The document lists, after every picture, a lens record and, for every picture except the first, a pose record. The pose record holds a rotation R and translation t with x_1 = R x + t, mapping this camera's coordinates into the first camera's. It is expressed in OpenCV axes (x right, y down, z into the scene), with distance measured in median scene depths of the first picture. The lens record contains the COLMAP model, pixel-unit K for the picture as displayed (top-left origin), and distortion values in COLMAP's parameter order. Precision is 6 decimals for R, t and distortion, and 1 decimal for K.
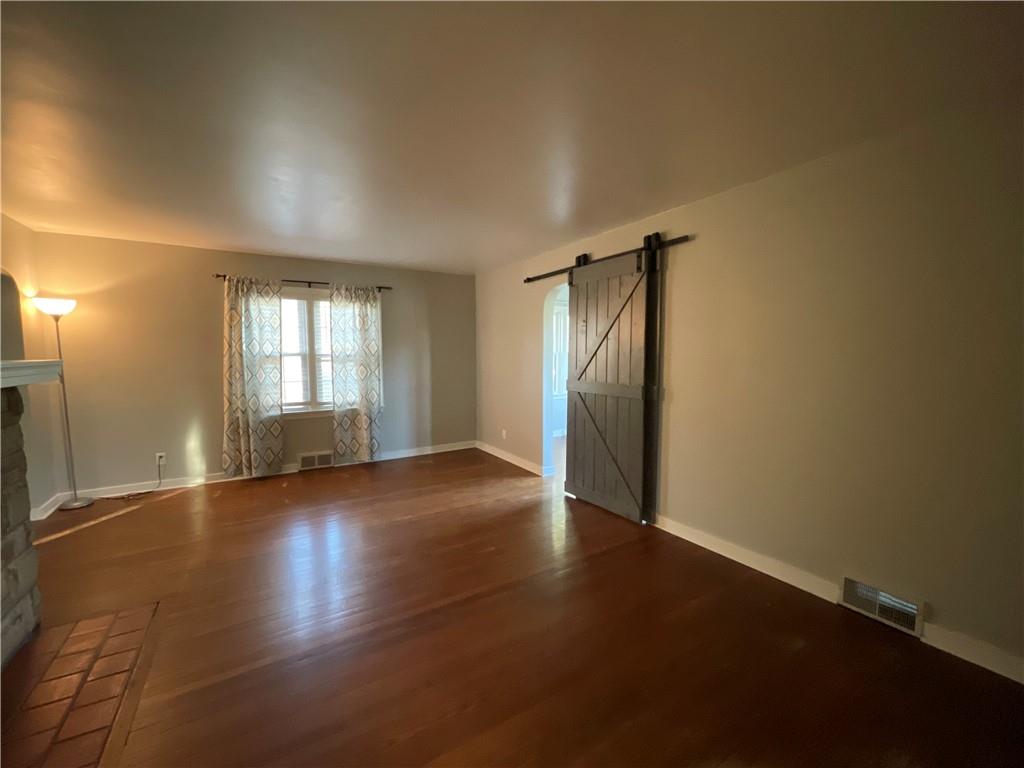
lens RADIAL K [[417.9, 0, 506.8], [0, 417.9, 381.5], [0, 0, 1]] dist [-0.004251, 0.001093]
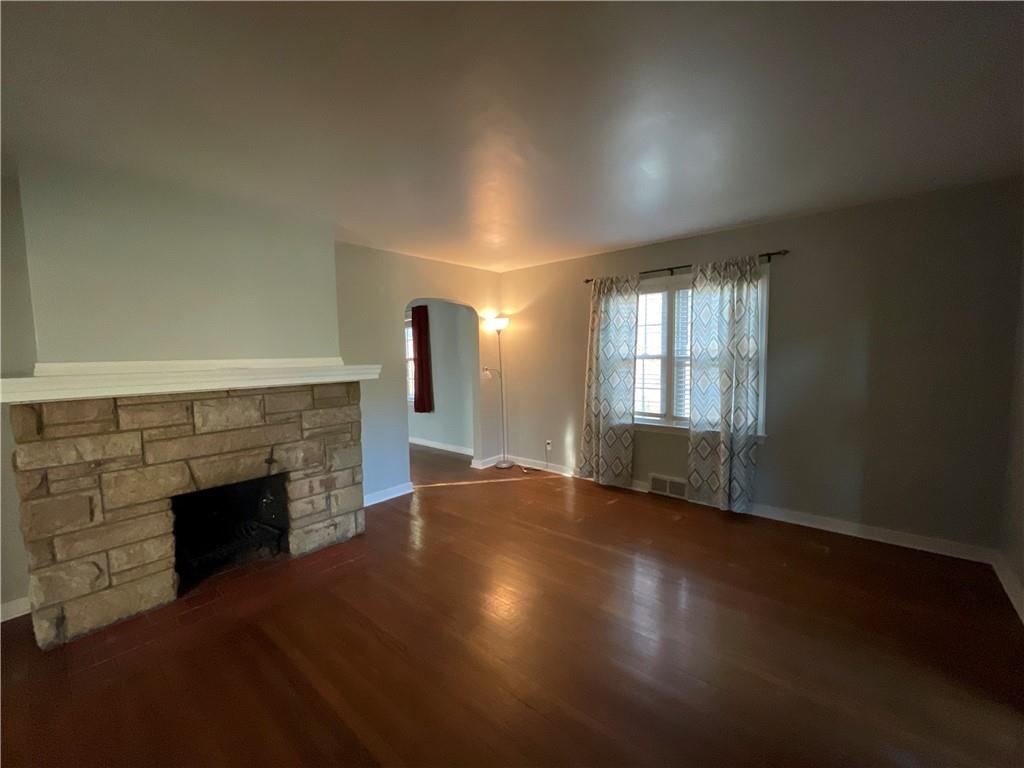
lens RADIAL K [[417.9, 0, 509.5], [0, 417.9, 382.7], [0, 0, 1]] dist [-0.004251, 0.001093]
pose [[0.304806, 0.065962, -0.950127, 0.230445], [-0.048785, 0.997371, 0.053592, -0.045499], [0.951164, 0.030016, 0.307223, 0.472201]]
